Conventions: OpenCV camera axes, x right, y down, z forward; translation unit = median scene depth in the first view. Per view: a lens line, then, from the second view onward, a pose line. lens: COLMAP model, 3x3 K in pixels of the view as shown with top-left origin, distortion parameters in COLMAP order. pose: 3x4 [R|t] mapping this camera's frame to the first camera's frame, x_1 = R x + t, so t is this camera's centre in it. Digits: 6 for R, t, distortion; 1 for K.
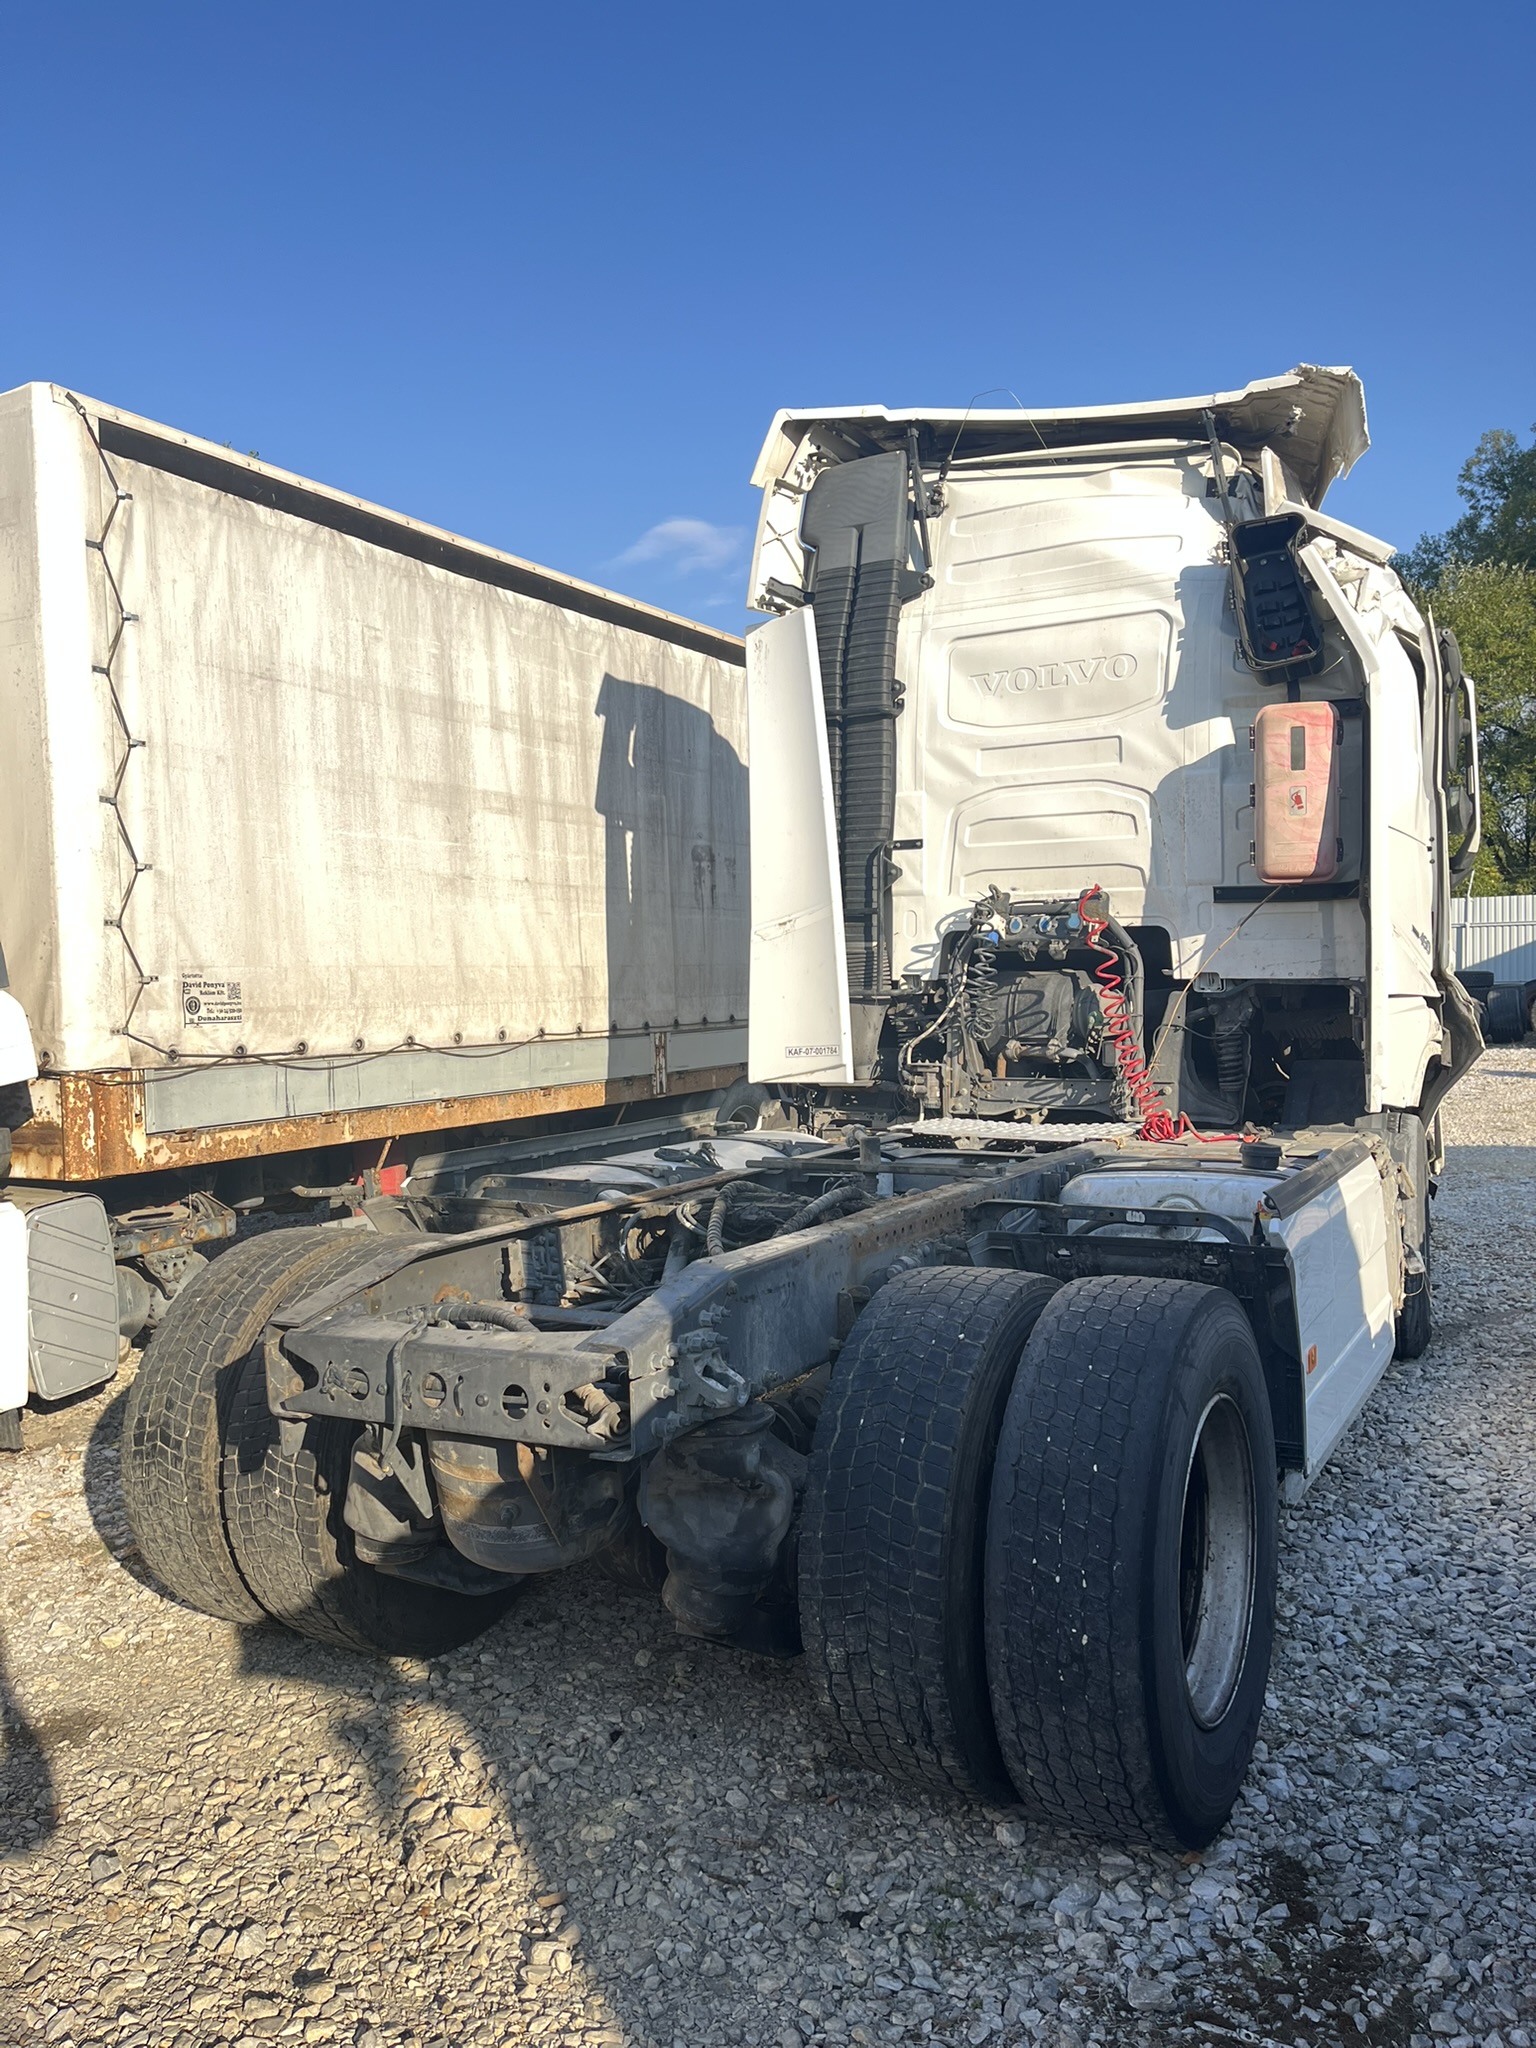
lens RADIAL K [[1584.7, 0, 762.1], [0, 1584.7, 1025.1], [0, 0, 1]] dist [0.032196, -0.044575]
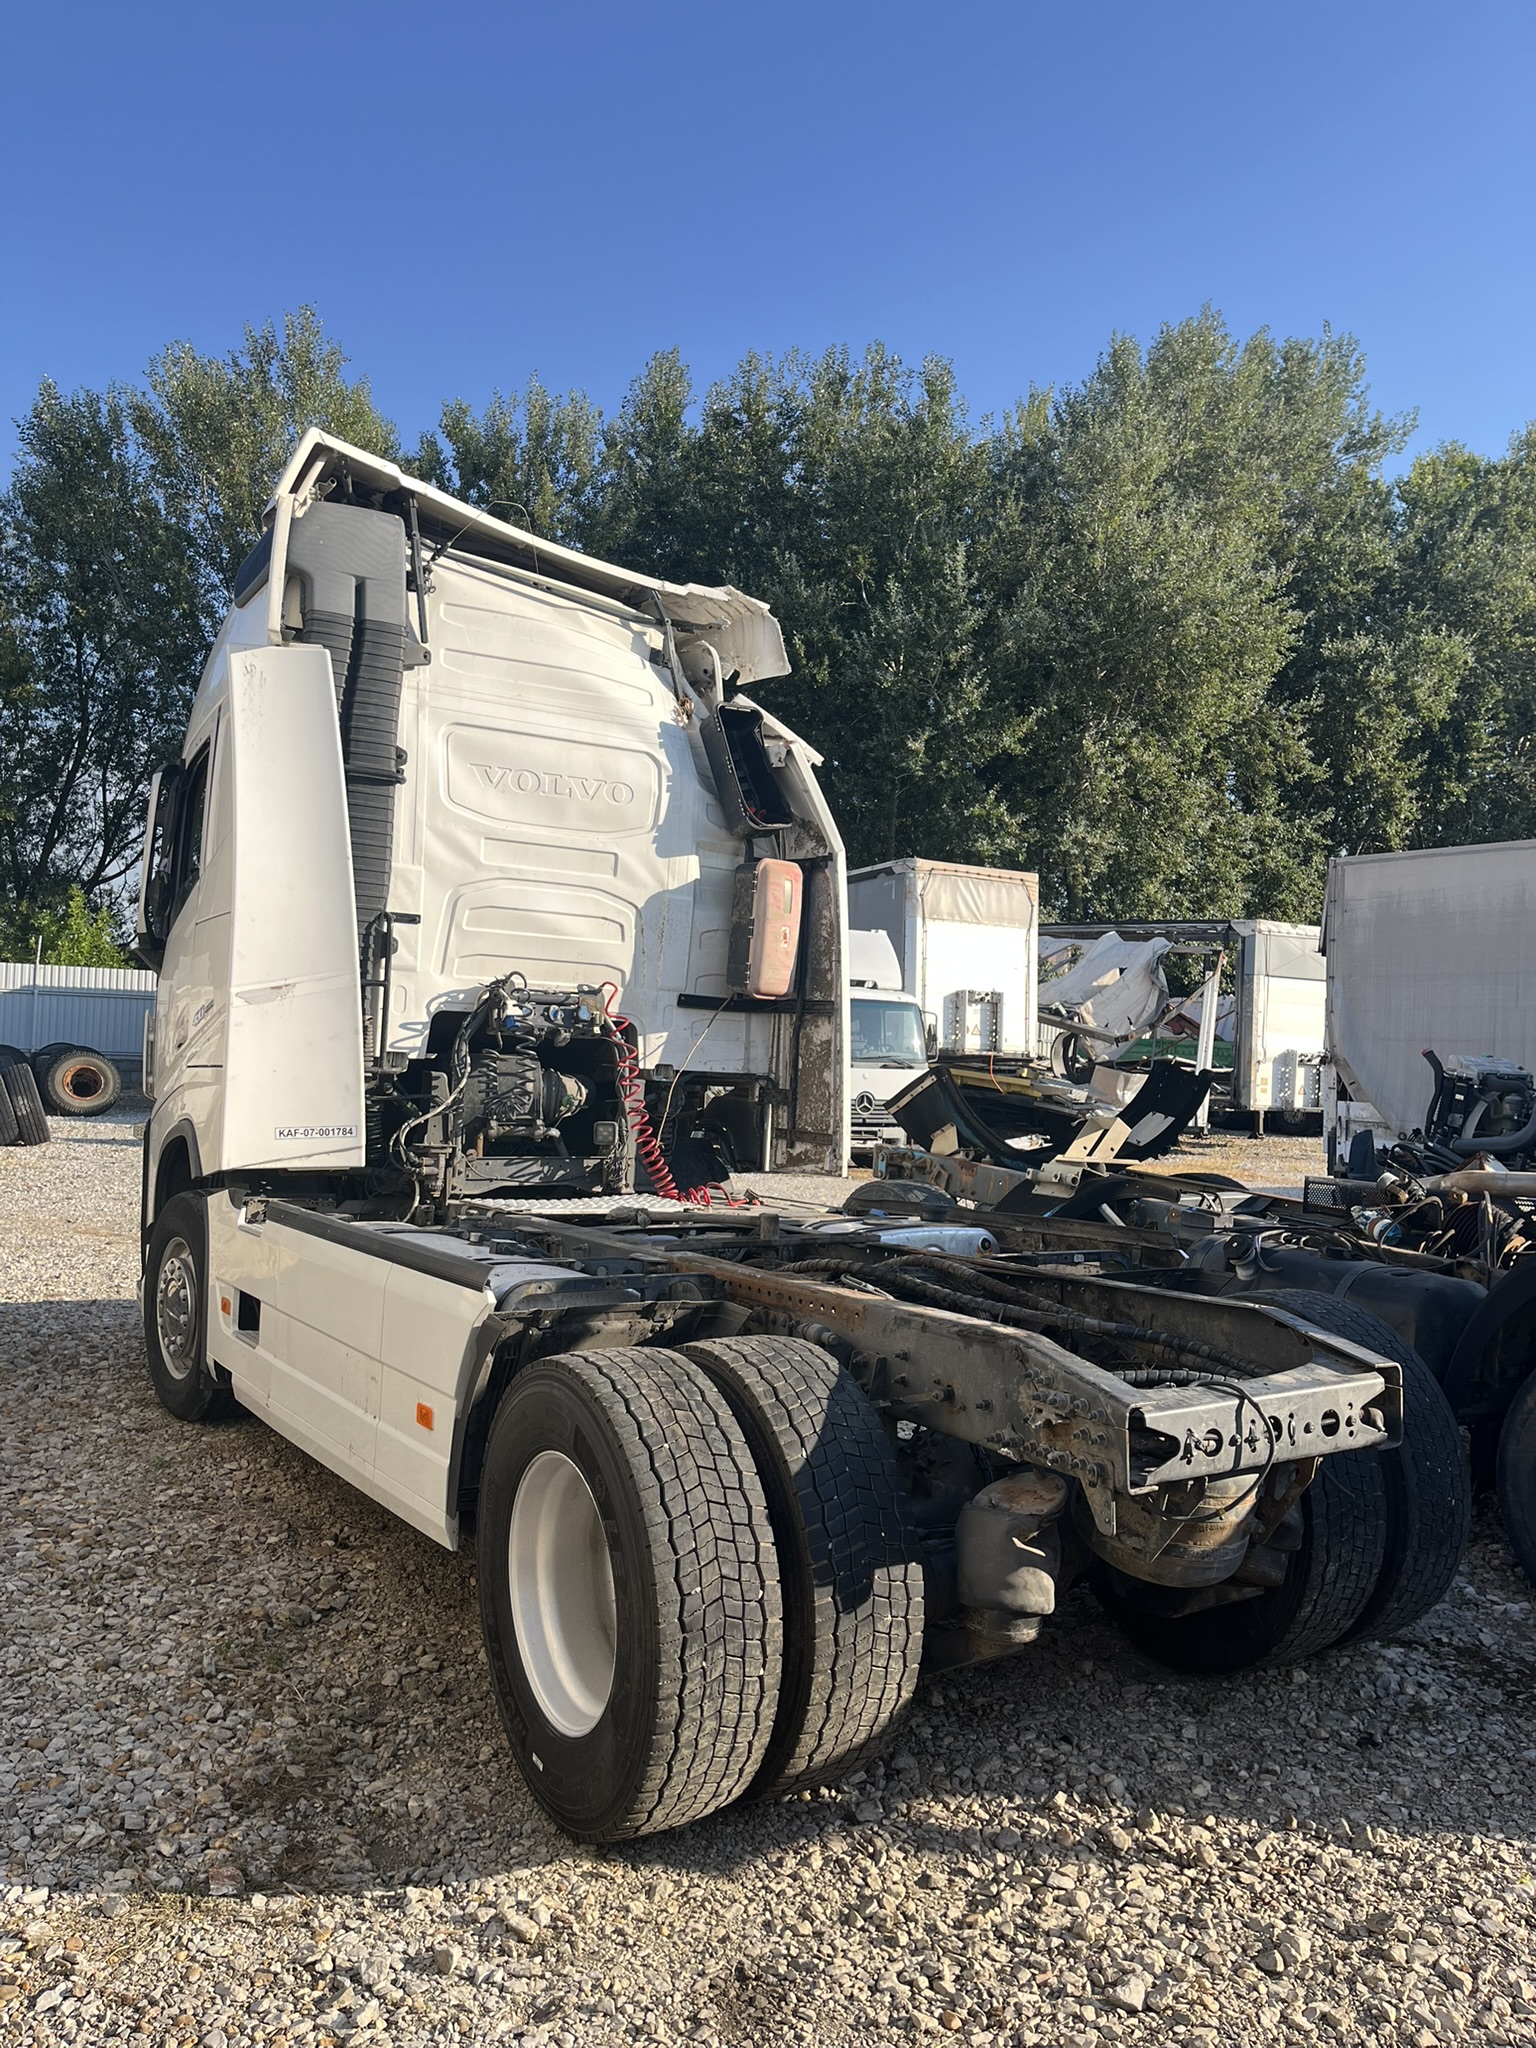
lens RADIAL K [[1584.7, 0, 763.3], [0, 1584.7, 1027.6], [0, 0, 1]] dist [0.032196, -0.044575]
pose [[0.440752, 0.052149, 0.896113, -0.718037], [-0.020567, 0.998636, -0.048000, -0.005143], [-0.897393, 0.002726, 0.441223, 0.395410]]
